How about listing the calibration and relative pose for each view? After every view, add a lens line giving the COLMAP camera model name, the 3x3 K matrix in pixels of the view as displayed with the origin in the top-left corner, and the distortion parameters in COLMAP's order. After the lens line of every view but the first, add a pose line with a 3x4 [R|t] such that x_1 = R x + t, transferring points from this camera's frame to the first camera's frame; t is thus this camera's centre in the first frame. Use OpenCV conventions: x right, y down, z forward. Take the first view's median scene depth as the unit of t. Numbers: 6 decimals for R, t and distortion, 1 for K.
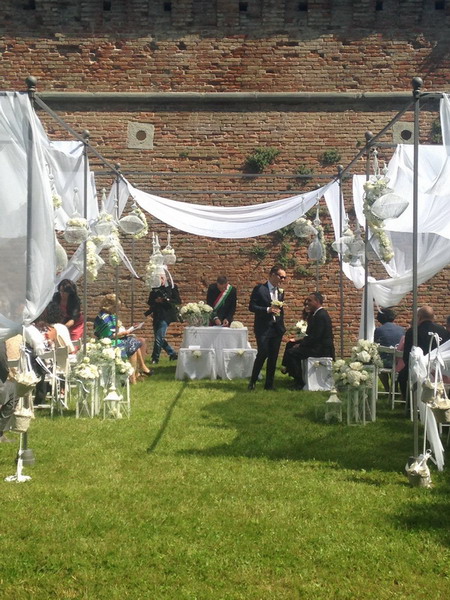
lens RADIAL K [[1094.1, 0, 218.0], [0, 1094.1, 322.3], [0, 0, 1]] dist [0.132054, 0.000000]
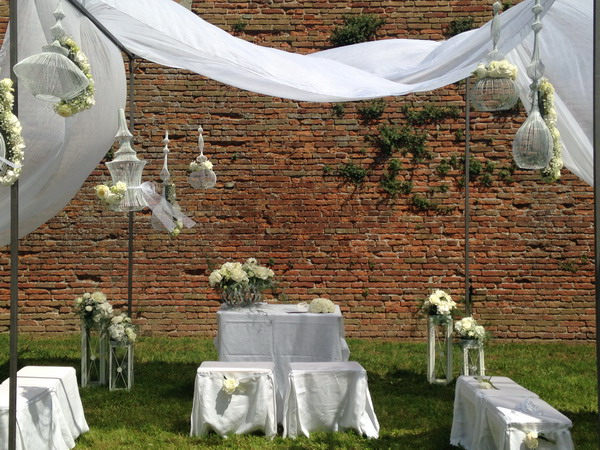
lens RADIAL K [[821.2, 0, 299.9], [0, 821.2, 221.6], [0, 0, 1]] dist [0.098419, 0.000000]
pose [[0.999992, -0.002477, -0.003172, 0.007545], [0.002391, 0.999635, -0.026895, -0.022191], [0.003237, 0.026887, 0.999633, 0.516198]]
